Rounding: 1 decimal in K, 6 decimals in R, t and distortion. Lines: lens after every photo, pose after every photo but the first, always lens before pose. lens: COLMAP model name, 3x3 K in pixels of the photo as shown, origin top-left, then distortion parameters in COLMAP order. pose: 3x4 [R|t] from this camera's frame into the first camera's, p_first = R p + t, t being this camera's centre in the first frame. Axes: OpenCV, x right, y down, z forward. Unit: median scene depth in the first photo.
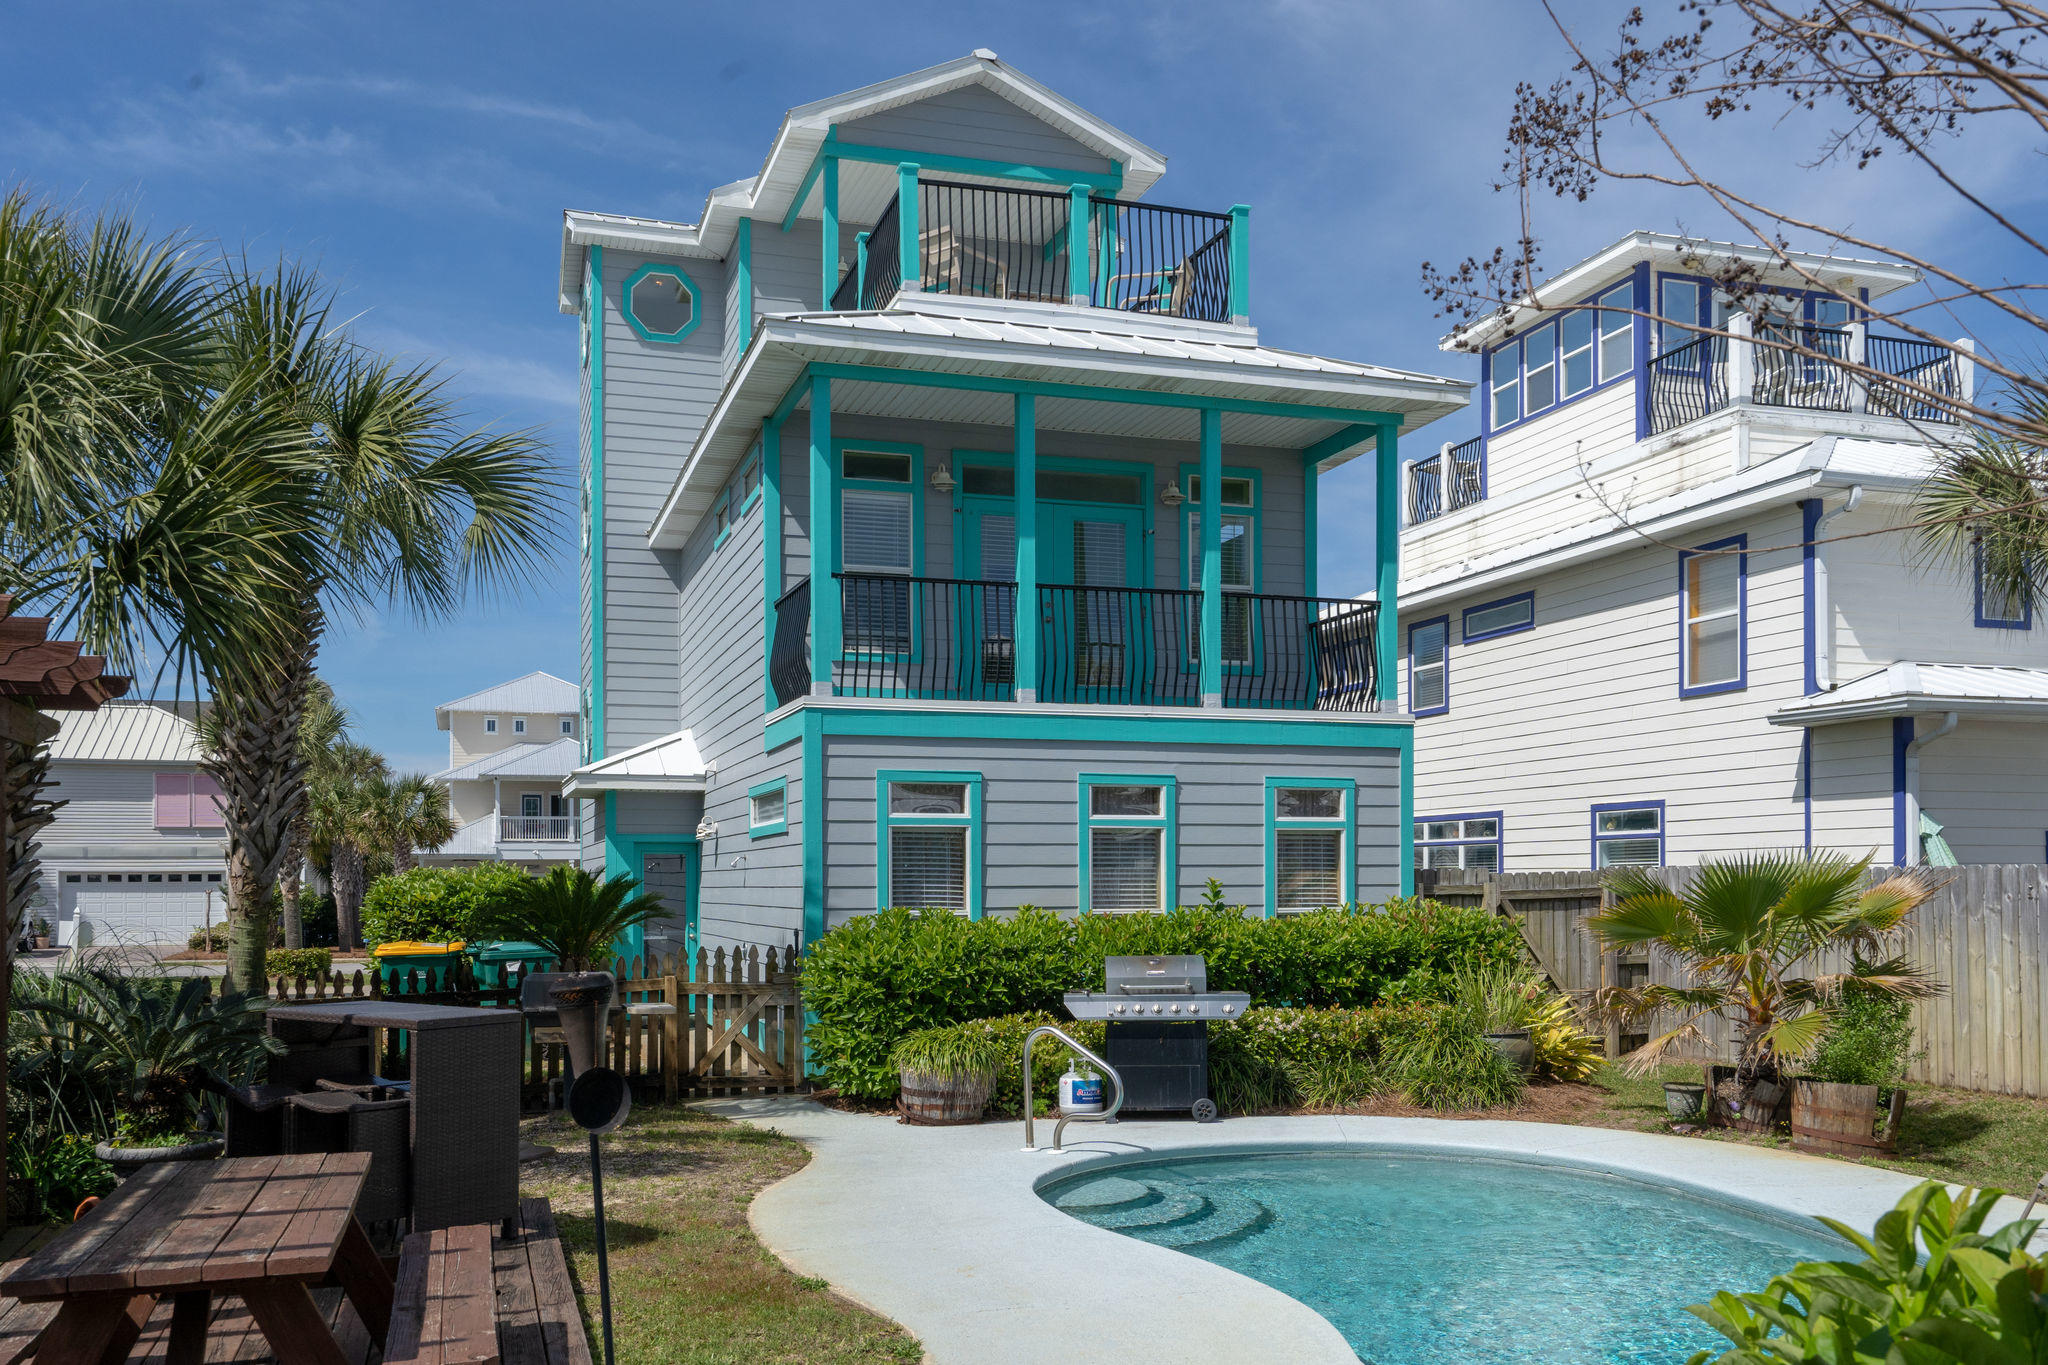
lens RADIAL K [[1685.9, 0, 1018.3], [0, 1685.9, 879.8], [0, 0, 1]] dist [0.000025, 0.001670]
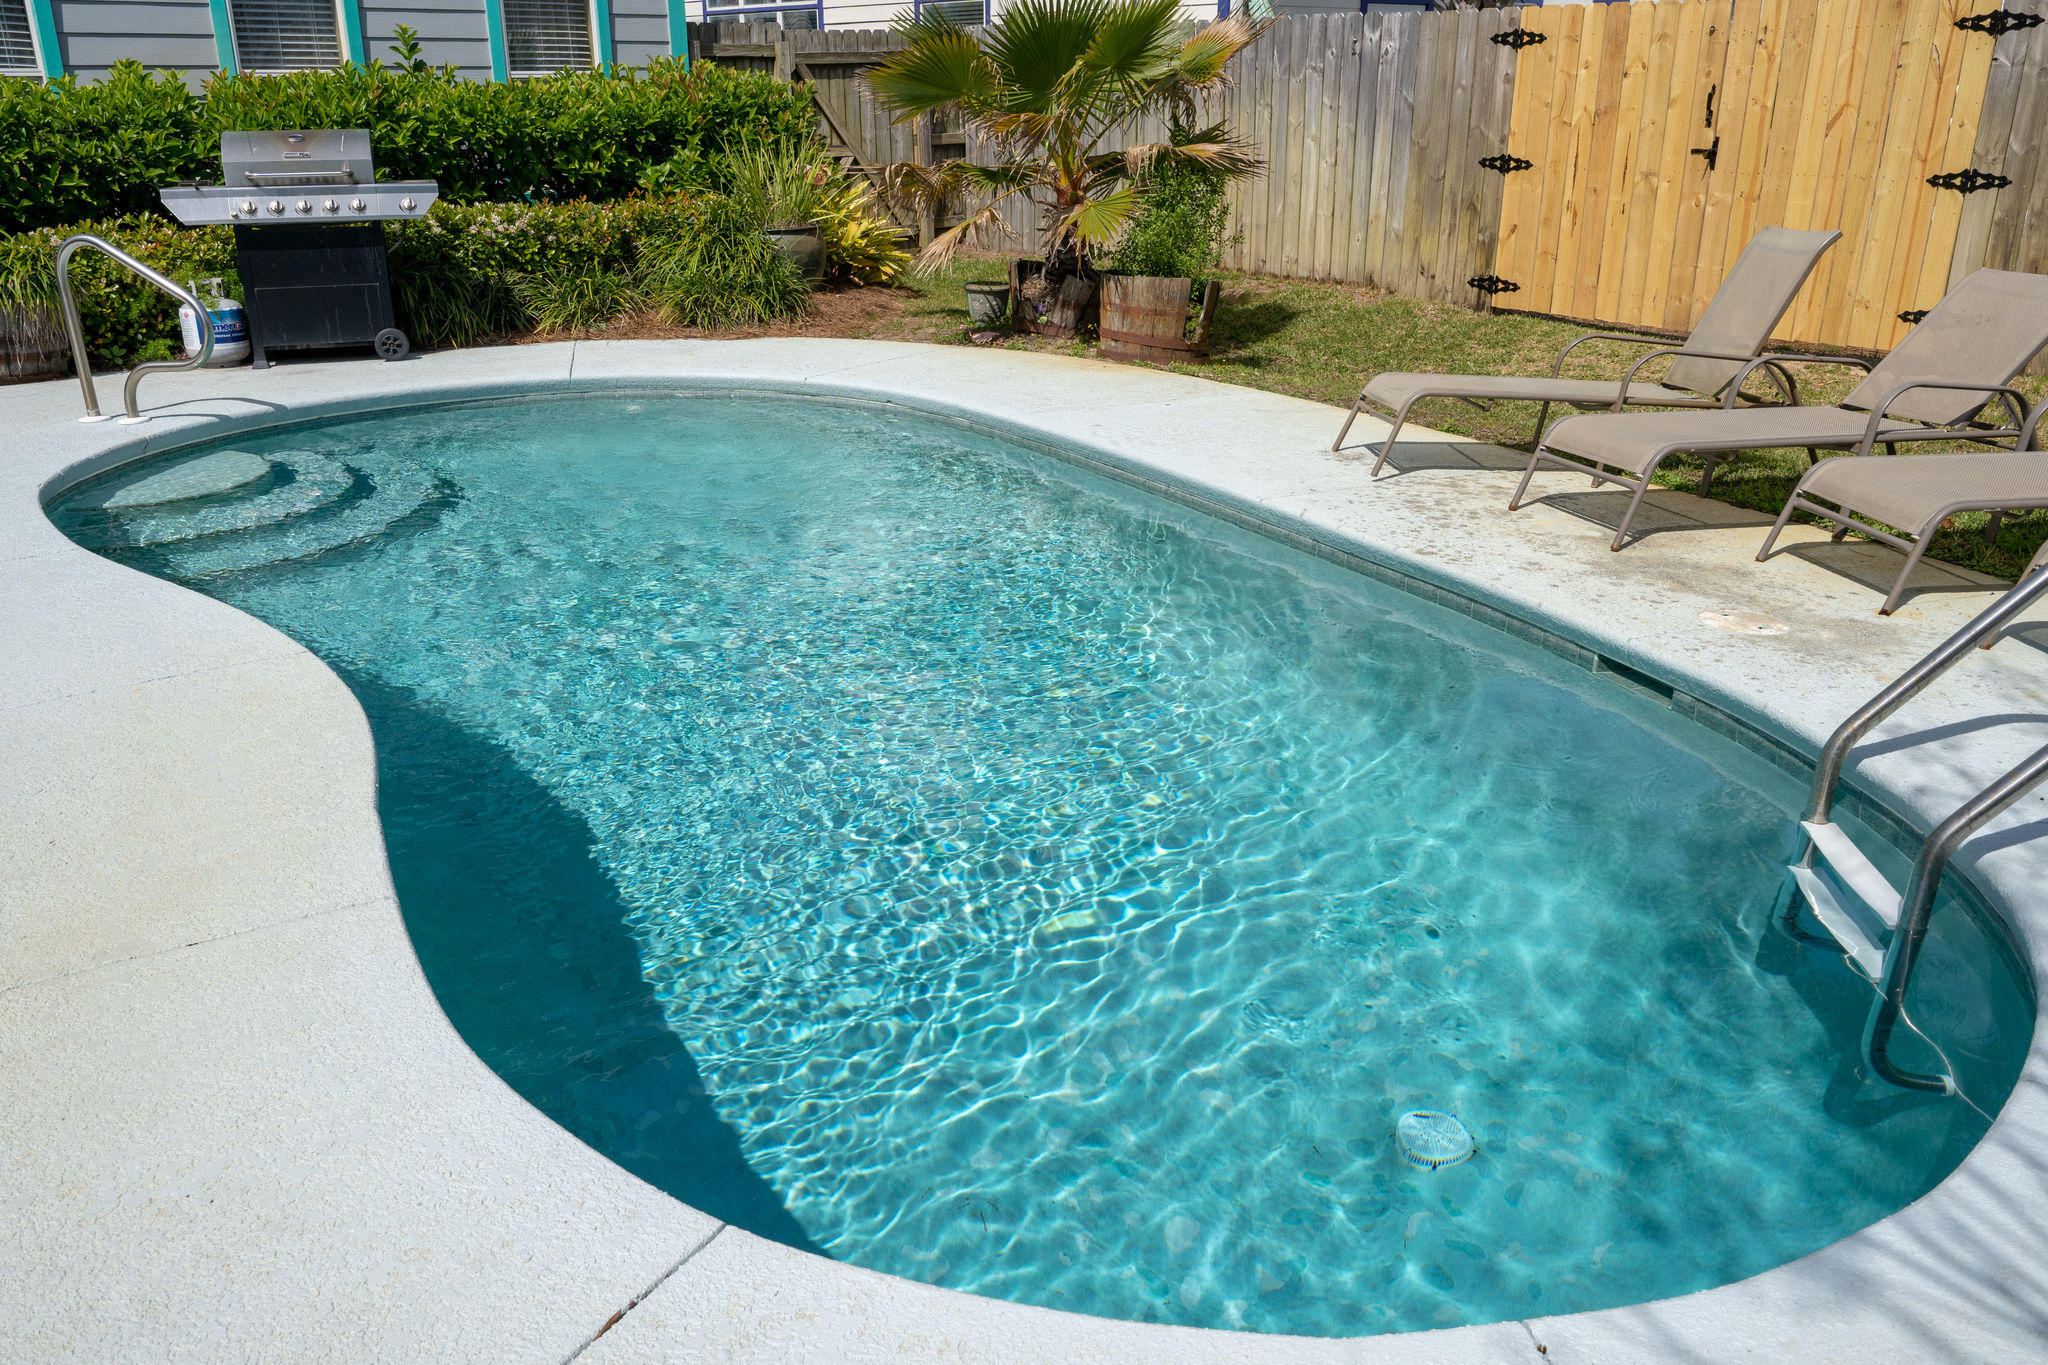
lens RADIAL K [[1629.3, 0, 1024.0], [0, 1629.3, 682.5], [0, 0, 1]] dist [0.005865, 0.002798]
pose [[0.932186, -0.123671, 0.340198, 0.102063], [-0.002972, 0.937180, 0.348834, 0.021725], [-0.361967, -0.326189, 0.873259, 0.198823]]
